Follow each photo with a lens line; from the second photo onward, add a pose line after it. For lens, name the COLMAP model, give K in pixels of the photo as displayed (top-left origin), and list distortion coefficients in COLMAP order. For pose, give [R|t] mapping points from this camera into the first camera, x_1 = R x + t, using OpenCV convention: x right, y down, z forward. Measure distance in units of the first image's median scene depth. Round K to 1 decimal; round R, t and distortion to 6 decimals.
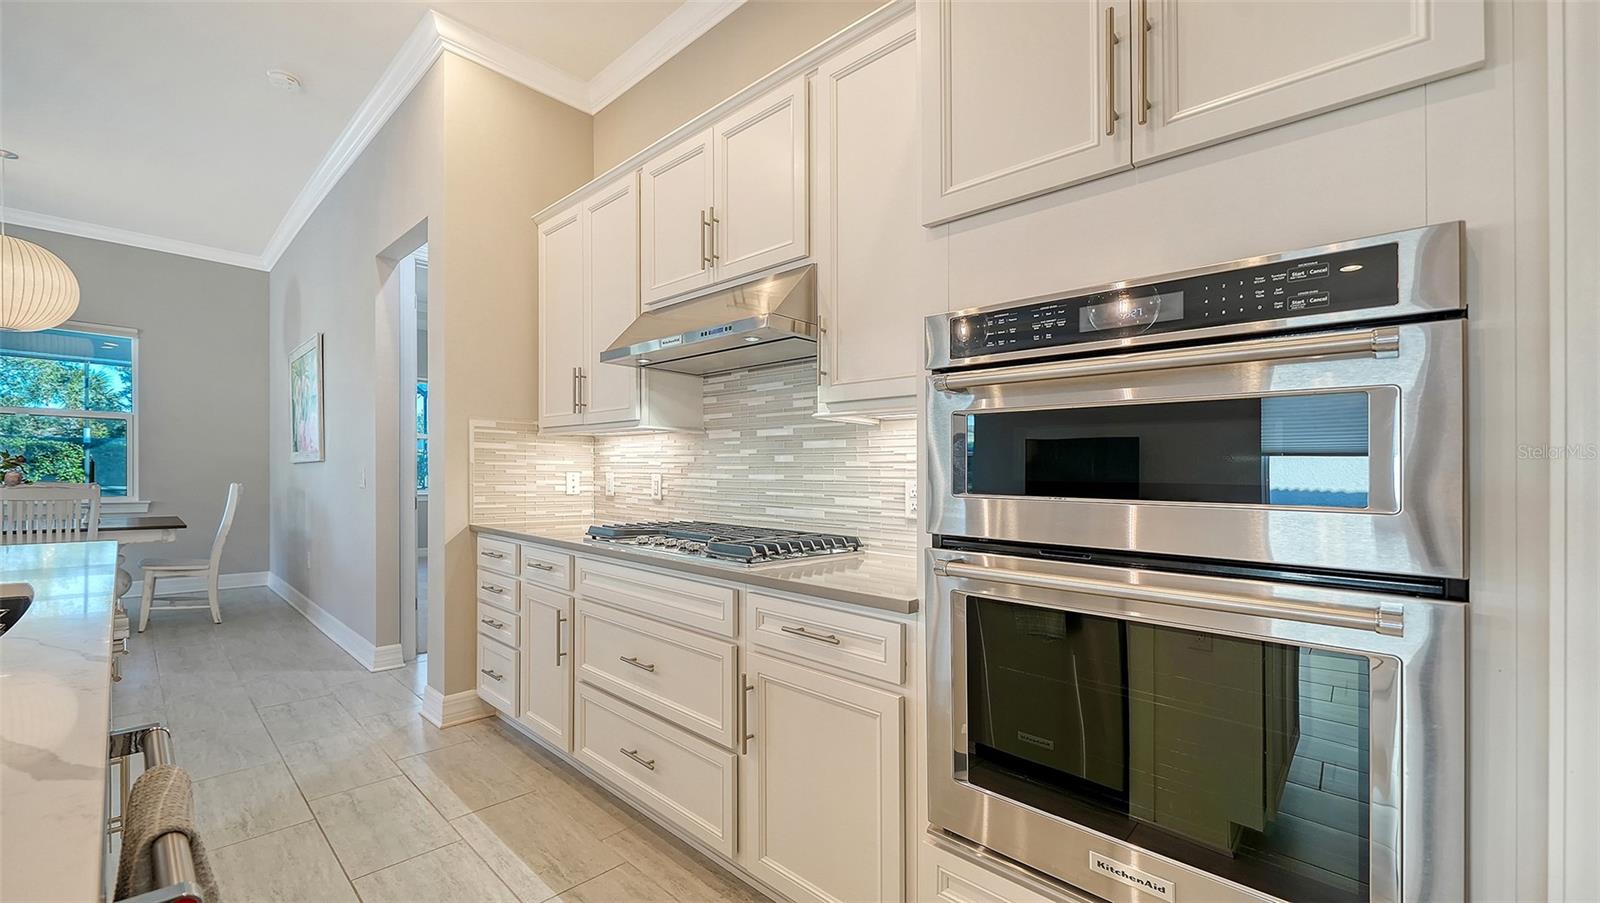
lens RADIAL K [[638.7, 0, 778.4], [0, 638.7, 476.8], [0, 0, 1]] dist [-0.000183, -0.000052]
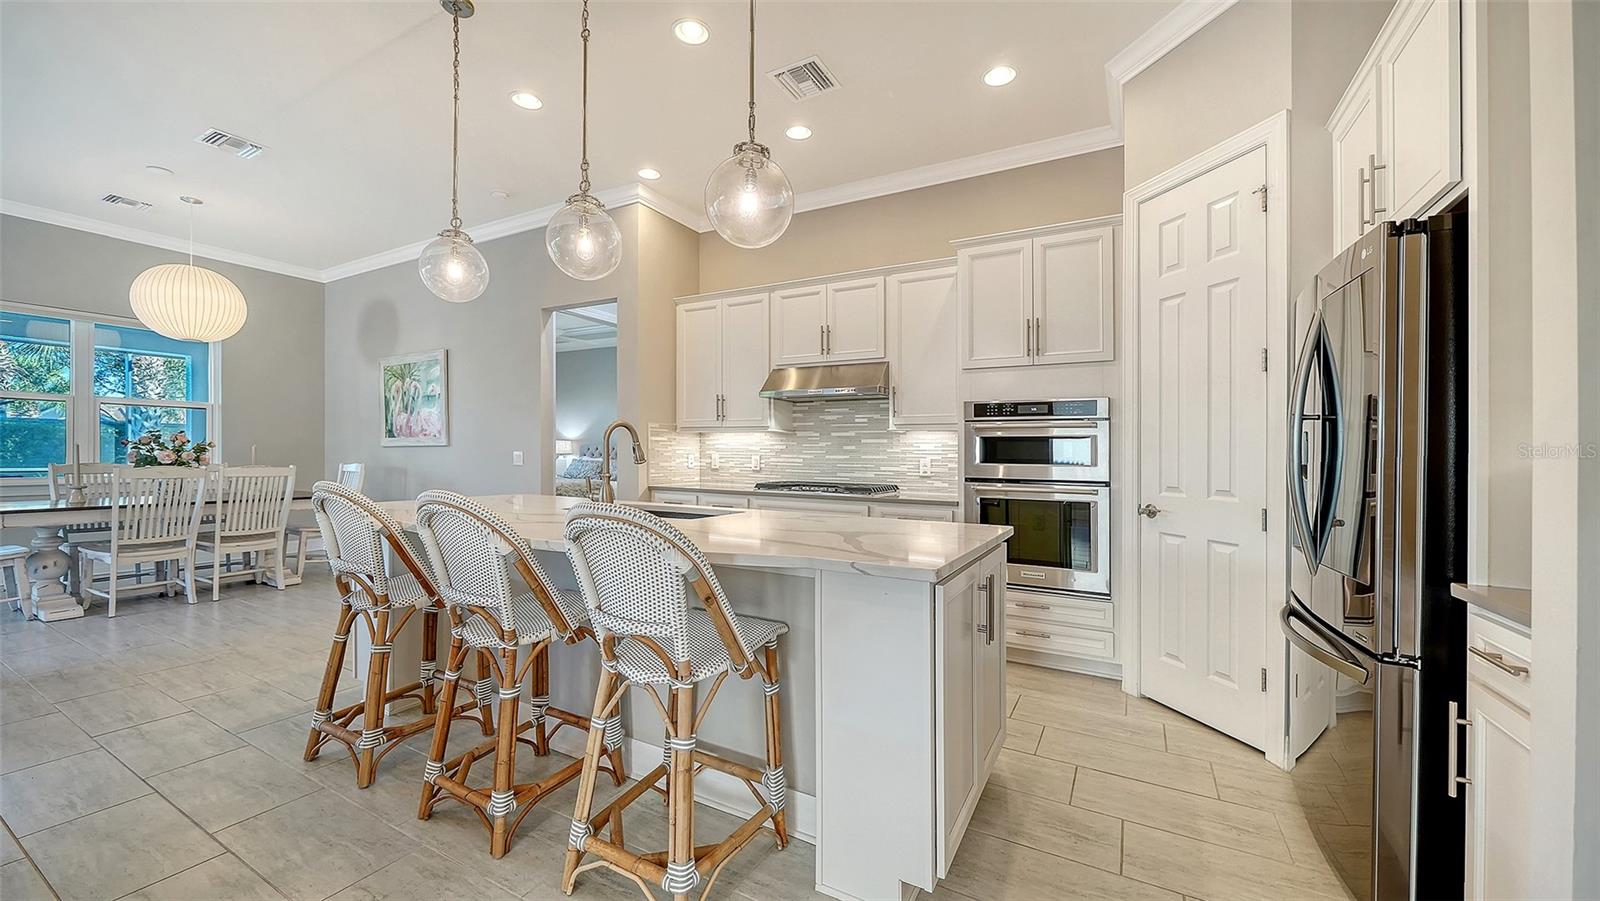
lens RADIAL K [[600.3, 0, 794.5], [0, 600.3, 456.6], [0, 0, 1]] dist [-0.002280, -0.000314]
pose [[0.964319, -0.002720, 0.264728, -0.605881], [0.002070, 0.999994, 0.002733, -0.005802], [-0.264734, -0.002088, 0.964319, -0.696380]]
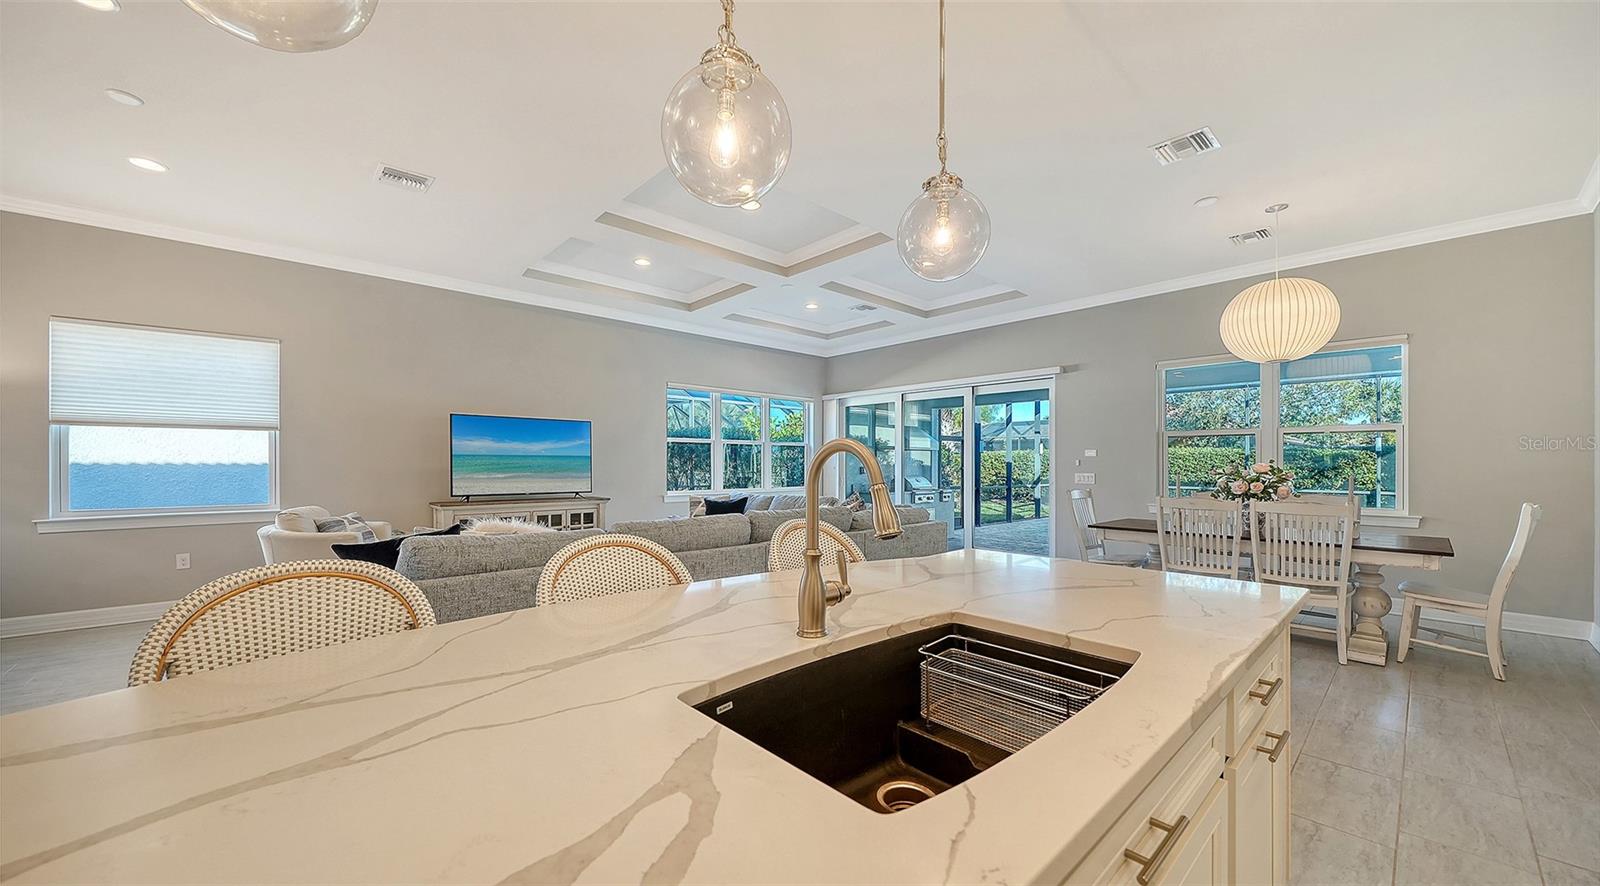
lens RADIAL K [[578.9, 0, 772.8], [0, 578.9, 470.0], [0, 0, 1]] dist [-0.007877, -0.000047]
pose [[-0.077521, -0.004088, -0.996982, -0.191167], [-0.011592, 0.999928, -0.003199, -0.036341], [0.996923, 0.011309, -0.077563, 0.292380]]
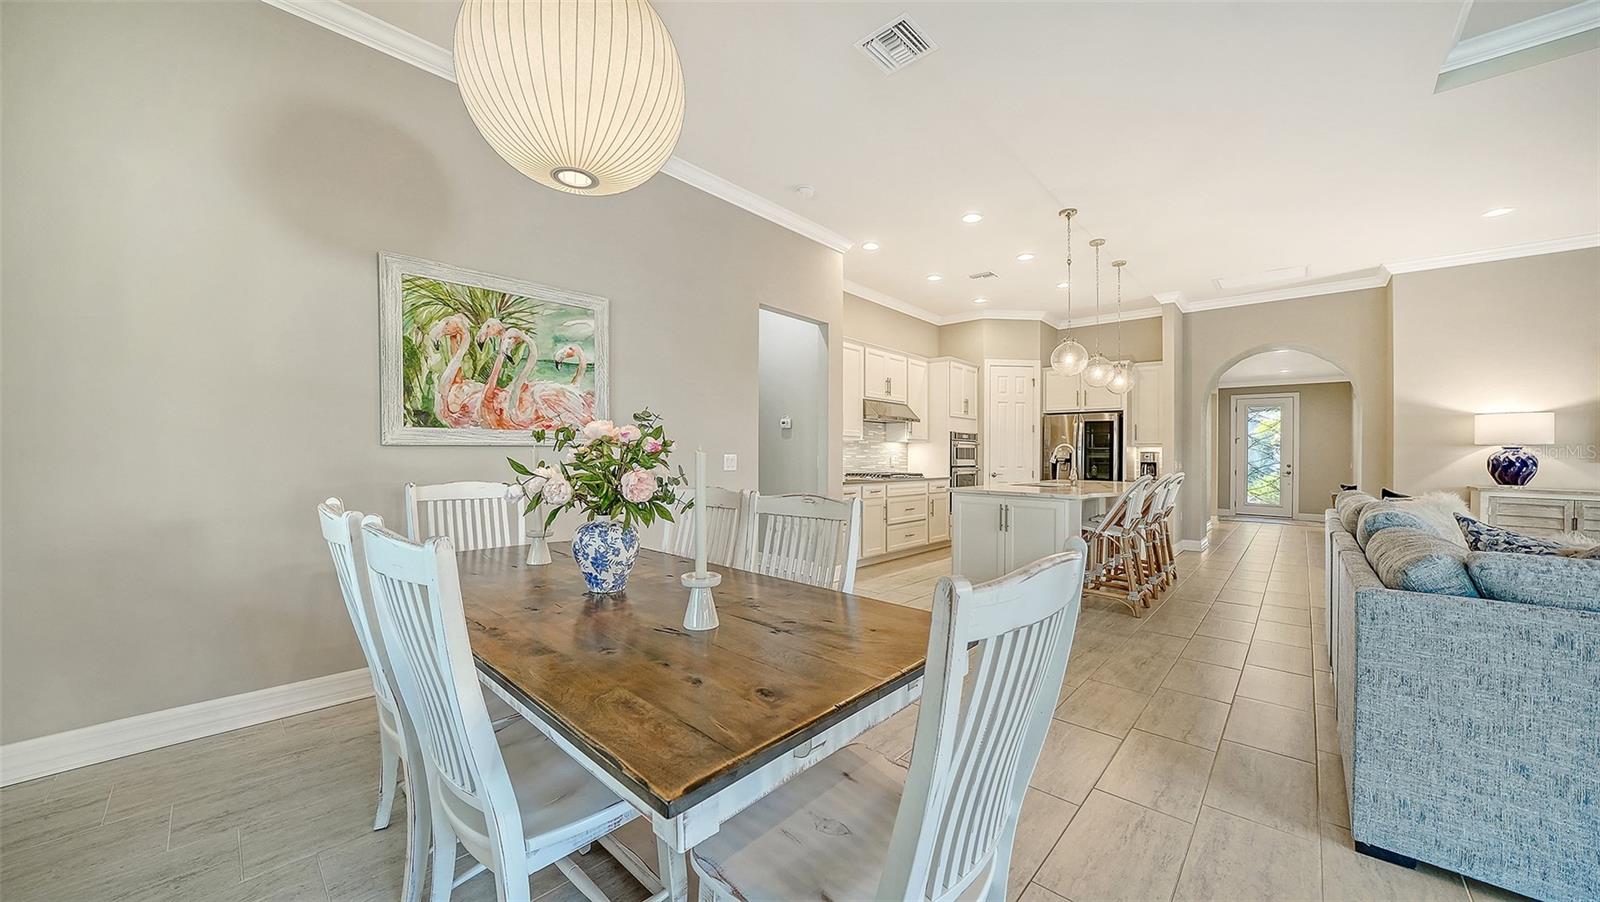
lens RADIAL K [[564.2, 0, 790.5], [0, 564.2, 450.8], [0, 0, 1]] dist [-0.021151, -0.000141]
pose [[-0.028370, -0.008209, 0.999564, -2.625250], [-0.006498, 0.999947, 0.008028, -0.045444], [-0.999576, -0.006267, -0.028422, 1.367221]]
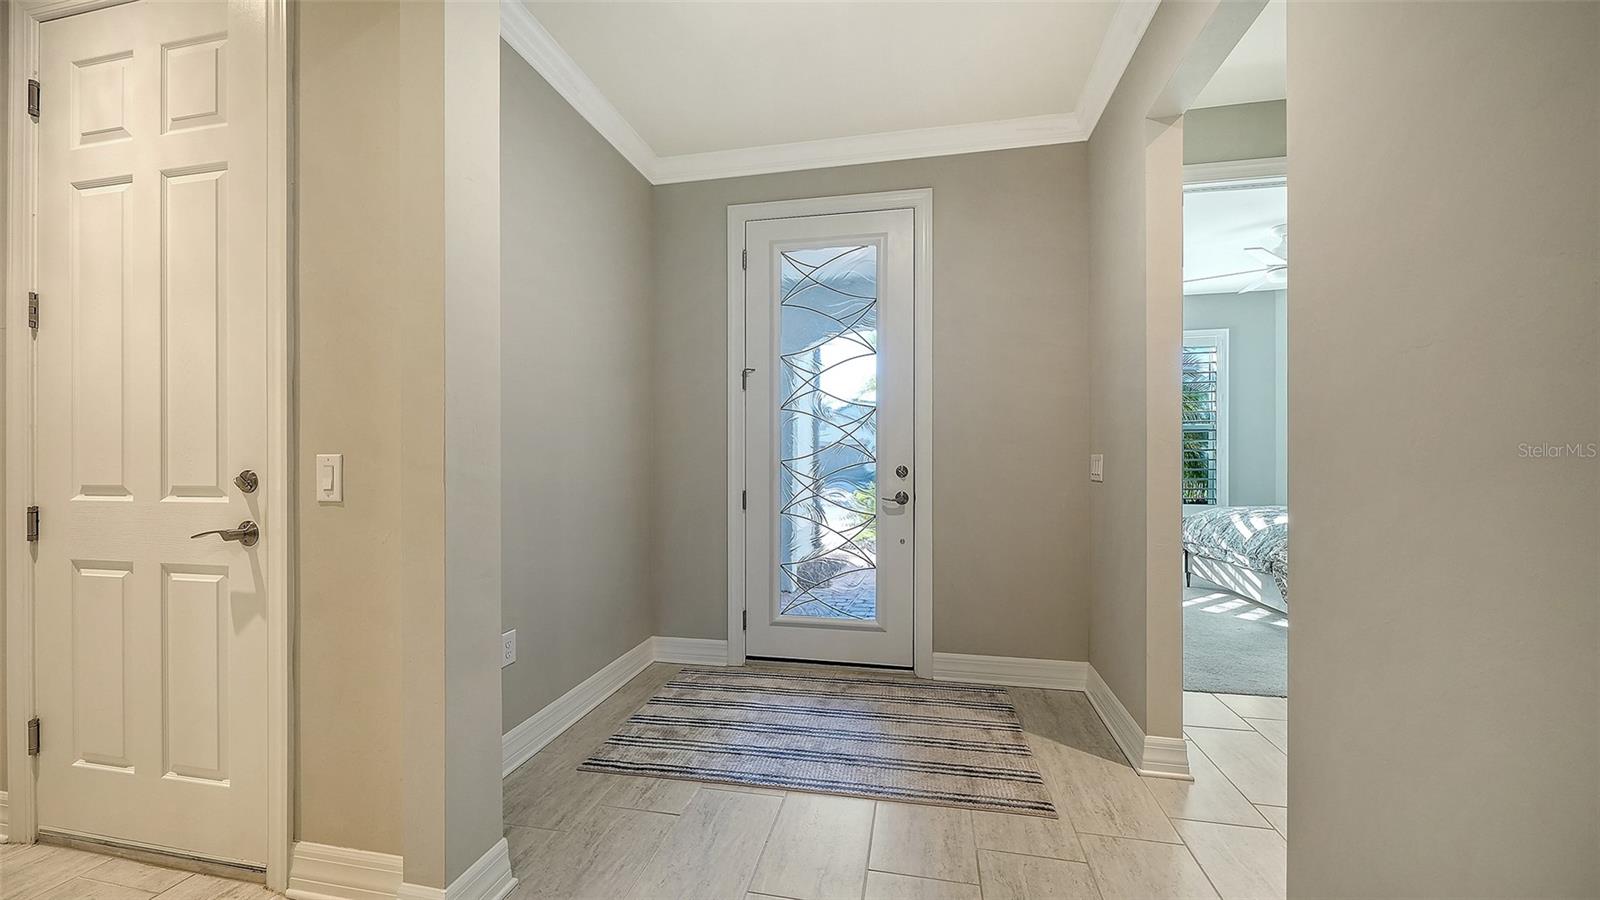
lens RADIAL K [[616.2, 0, 804.2], [0, 616.2, 456.1], [0, 0, 1]] dist [-0.000678, -0.000169]
pose [[-0.534166, -0.011188, 0.845306, 0.565305], [-0.000709, 0.999918, 0.012786, 0.032340], [-0.845380, 0.006230, -0.534130, -1.738256]]
